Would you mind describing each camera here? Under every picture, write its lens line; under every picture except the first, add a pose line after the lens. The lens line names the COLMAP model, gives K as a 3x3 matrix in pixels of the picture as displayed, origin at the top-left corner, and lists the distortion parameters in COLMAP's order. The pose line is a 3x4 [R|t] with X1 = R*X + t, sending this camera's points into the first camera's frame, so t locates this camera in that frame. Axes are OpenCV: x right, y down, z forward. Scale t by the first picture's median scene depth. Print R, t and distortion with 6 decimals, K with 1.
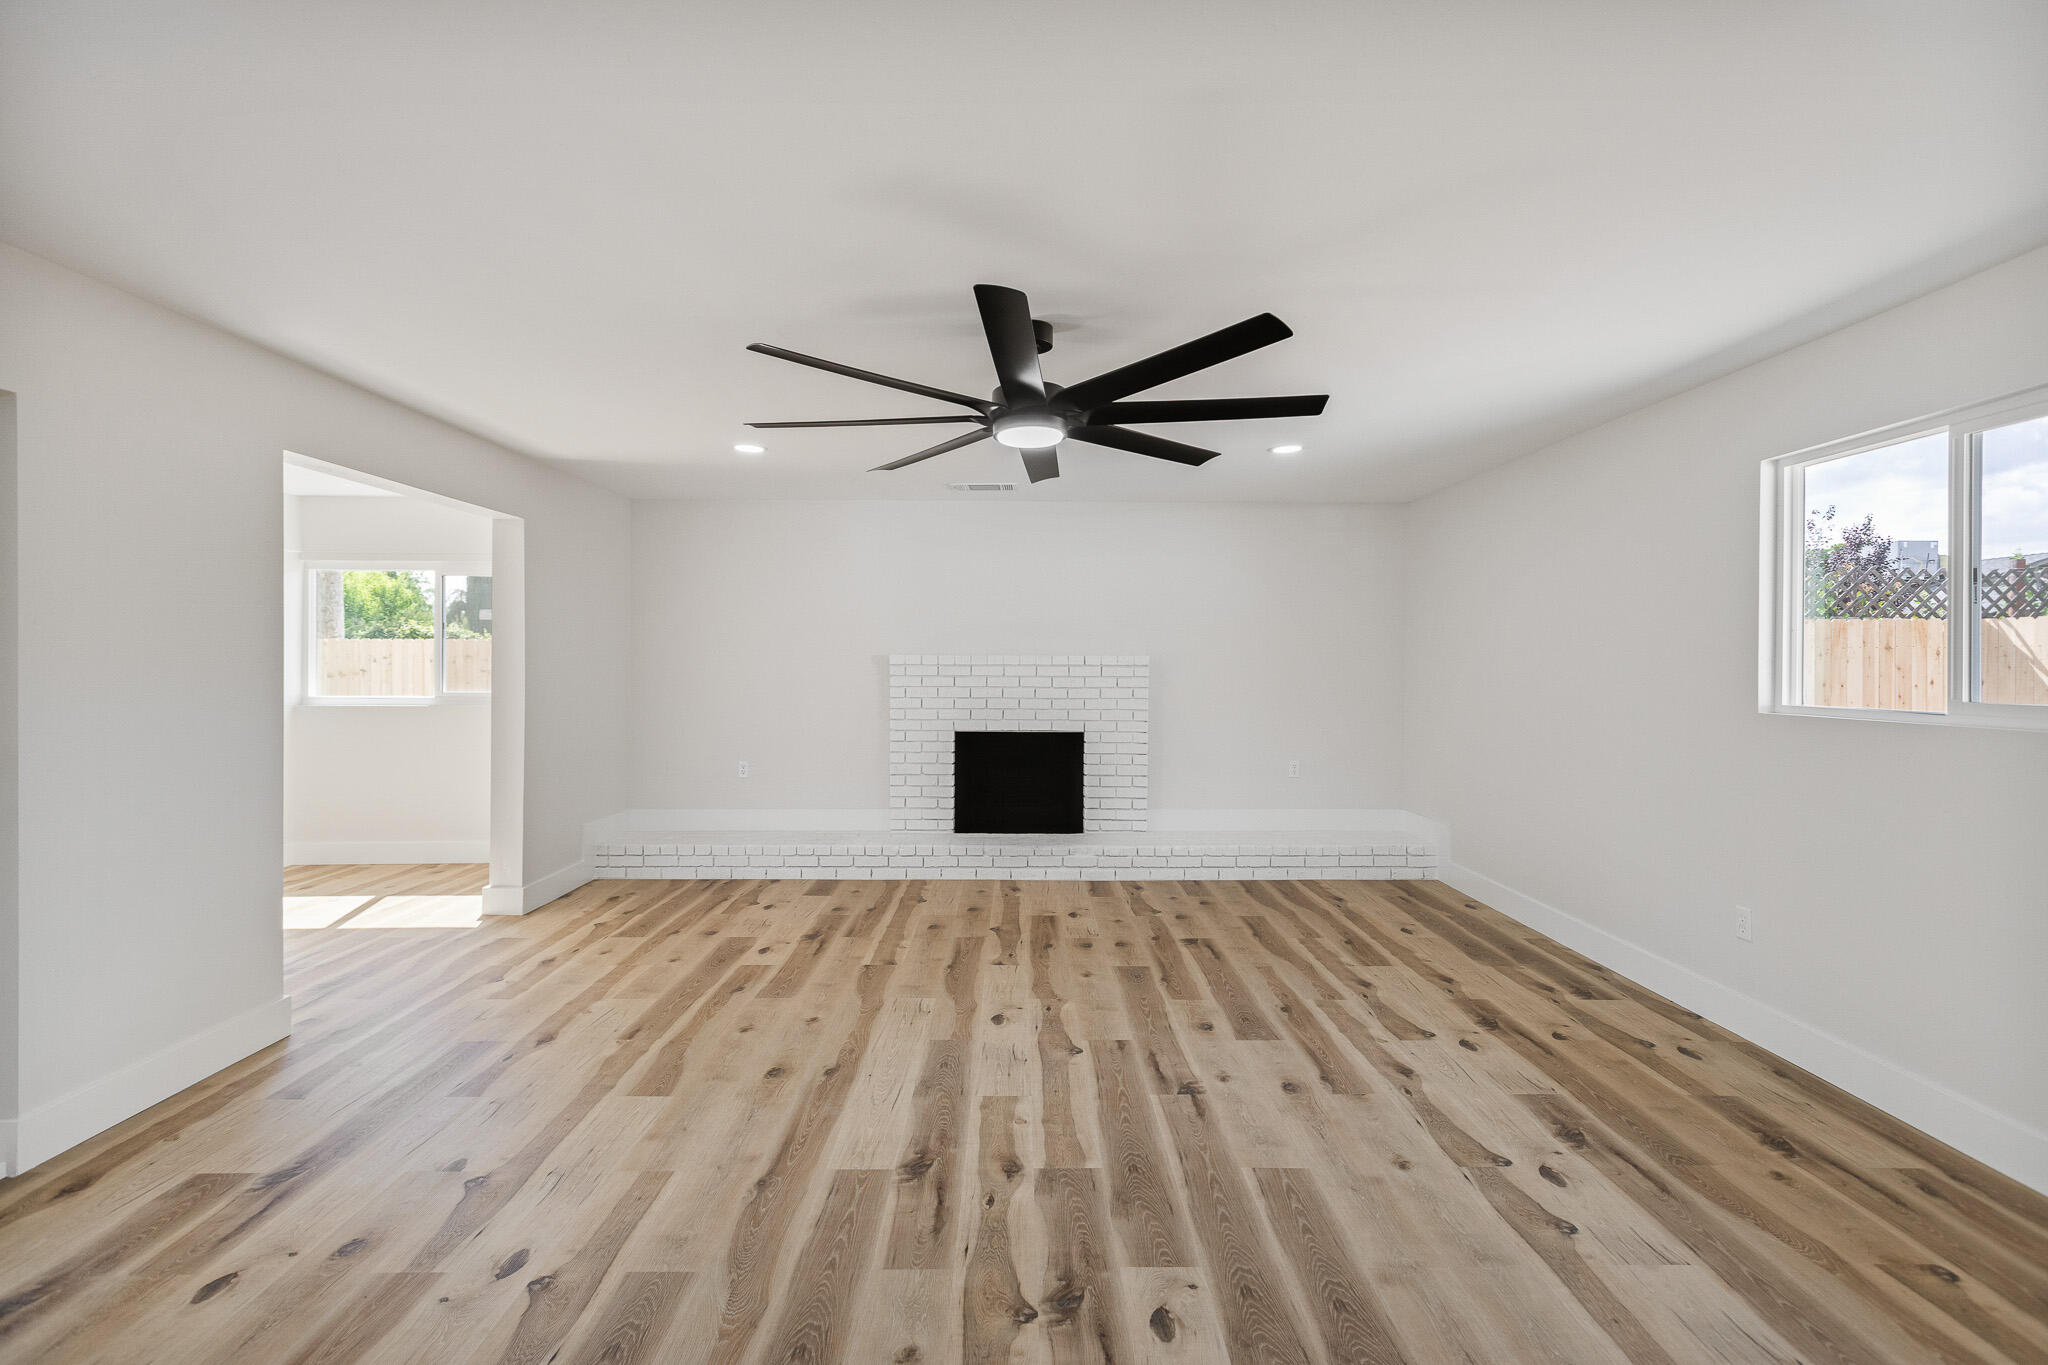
lens RADIAL K [[933.2, 0, 1025.4], [0, 933.2, 662.3], [0, 0, 1]] dist [0.002507, -0.000202]
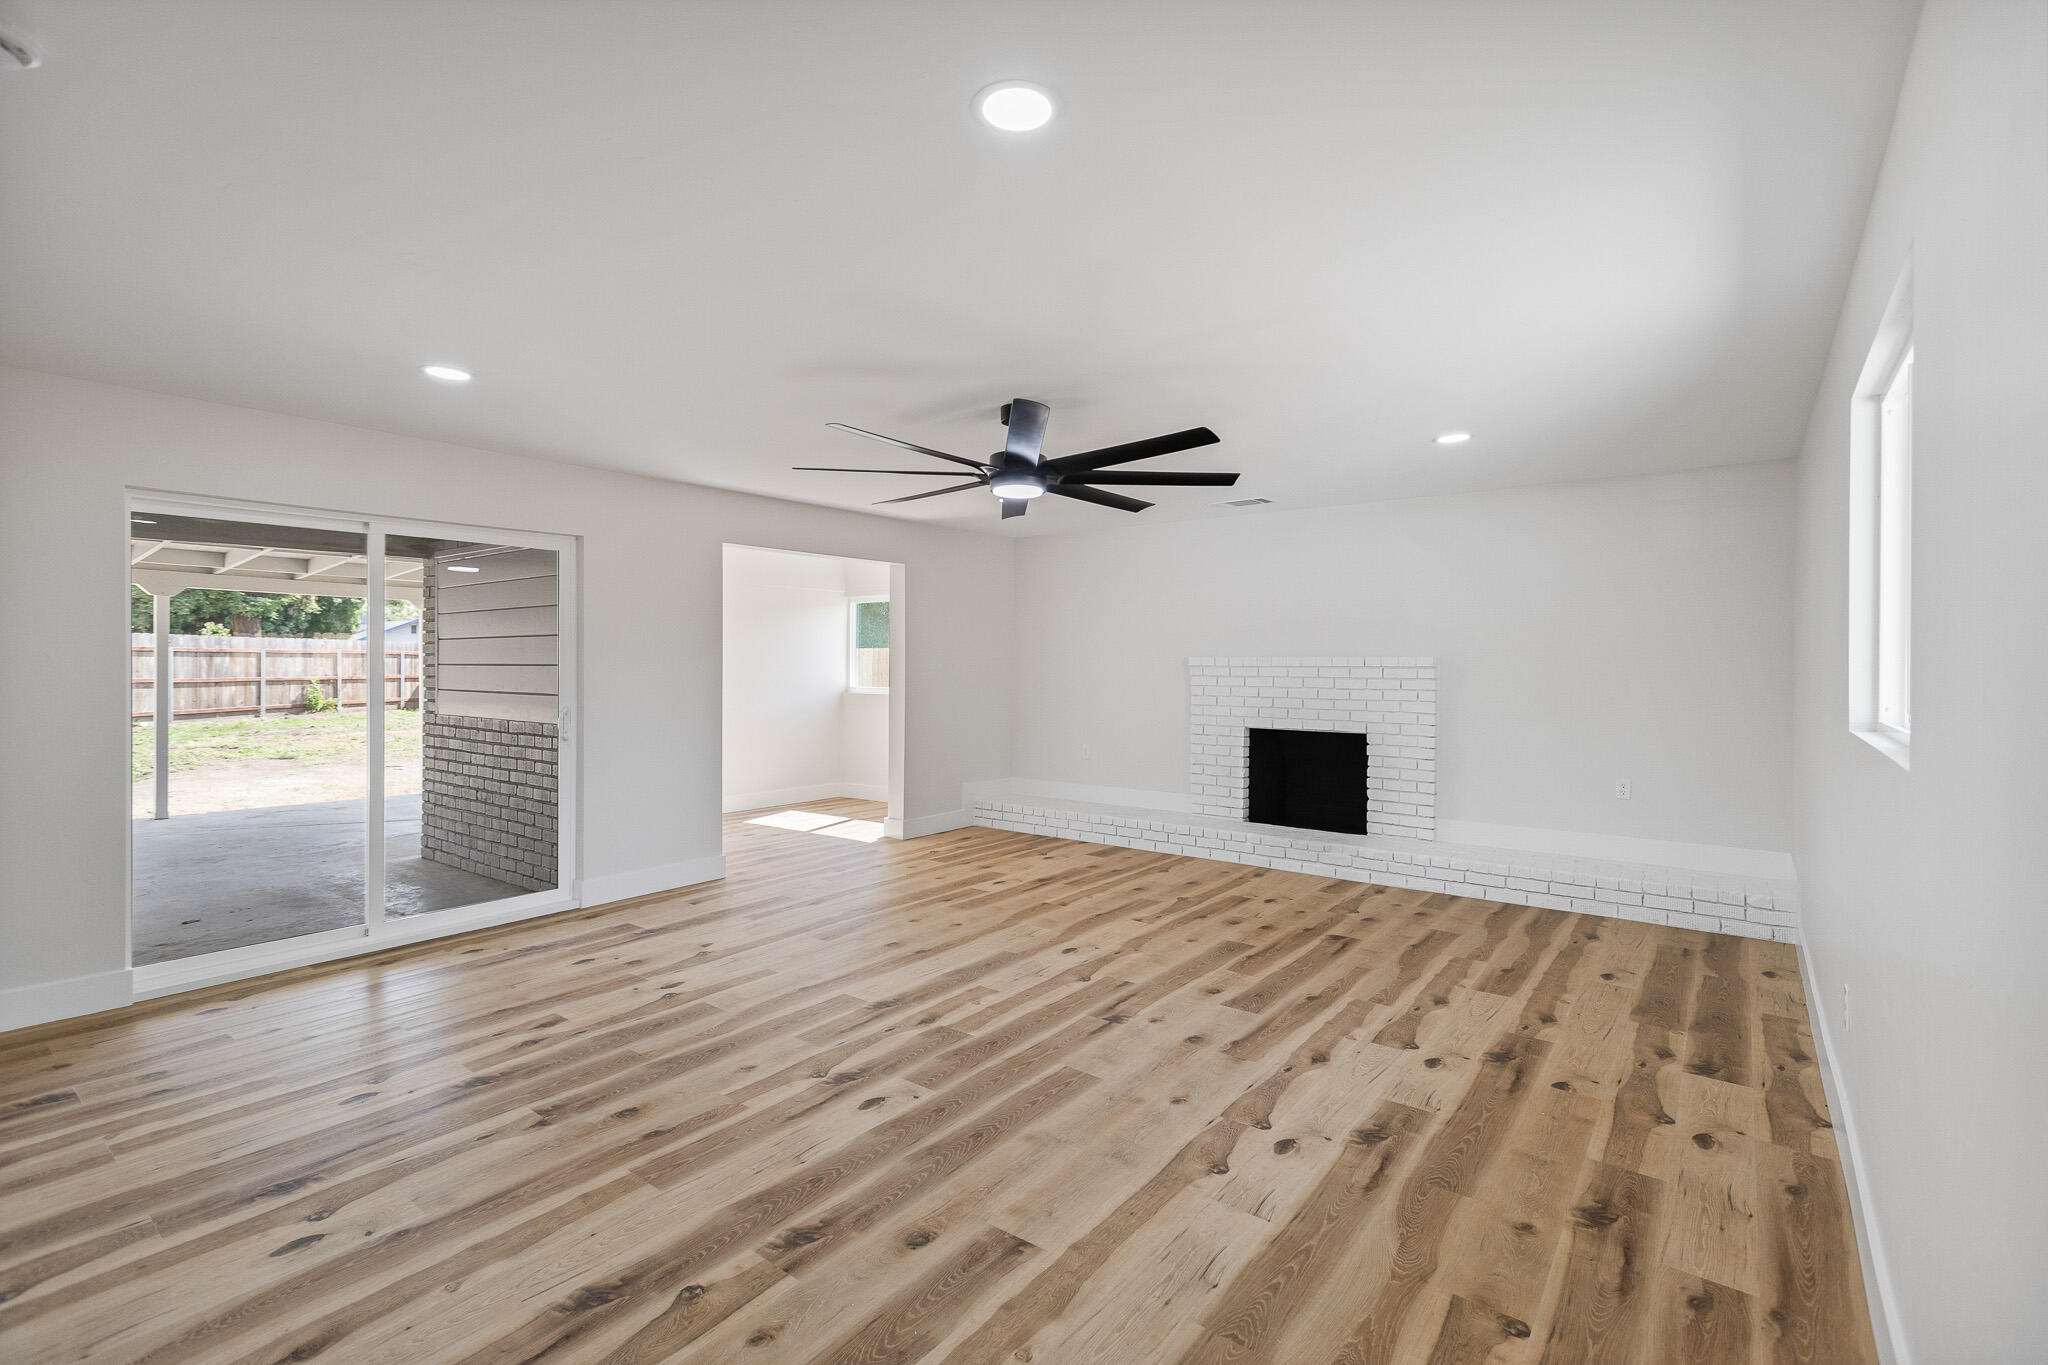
lens RADIAL K [[940.3, 0, 1025.4], [0, 940.3, 676.7], [0, 0, 1]] dist [0.001161, 0.000410]
pose [[0.777390, 0.007220, -0.628978, 0.705078], [0.002112, 0.999899, 0.014088, -0.001772], [0.629016, -0.012281, 0.777295, -0.010284]]
